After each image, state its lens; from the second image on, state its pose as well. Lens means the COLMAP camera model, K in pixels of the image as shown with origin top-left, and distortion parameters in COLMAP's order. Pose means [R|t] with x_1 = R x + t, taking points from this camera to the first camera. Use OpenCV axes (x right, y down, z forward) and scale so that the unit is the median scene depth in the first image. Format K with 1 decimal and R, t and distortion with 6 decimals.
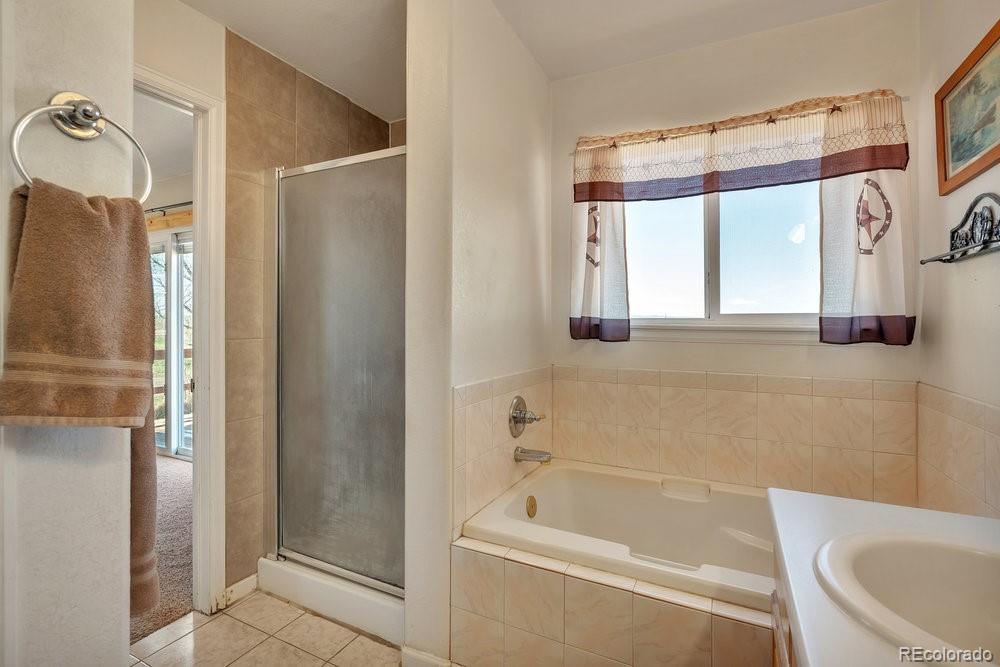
lens RADIAL K [[467.4, 0, 498.6], [0, 467.4, 326.6], [0, 0, 1]] dist [-0.001254, -0.000212]
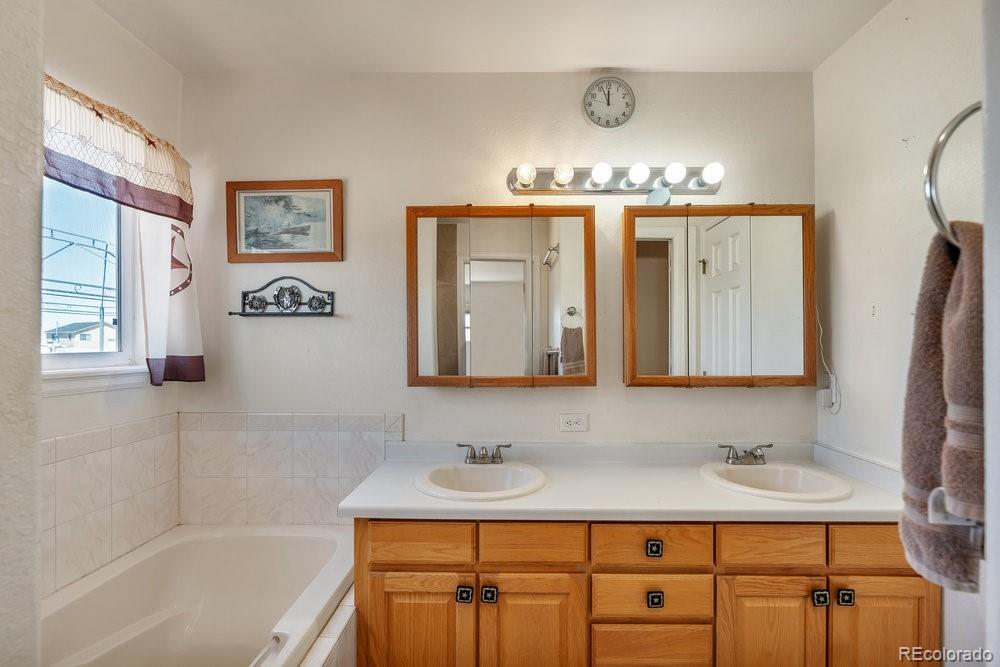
lens RADIAL K [[459.3, 0, 504.0], [0, 459.3, 349.5], [0, 0, 1]] dist [-0.001625, -0.000039]
pose [[-0.433380, -0.004338, 0.901201, -0.467343], [0.003308, 0.999974, 0.006404, -0.042096], [-0.901205, 0.005757, -0.433354, 0.780205]]
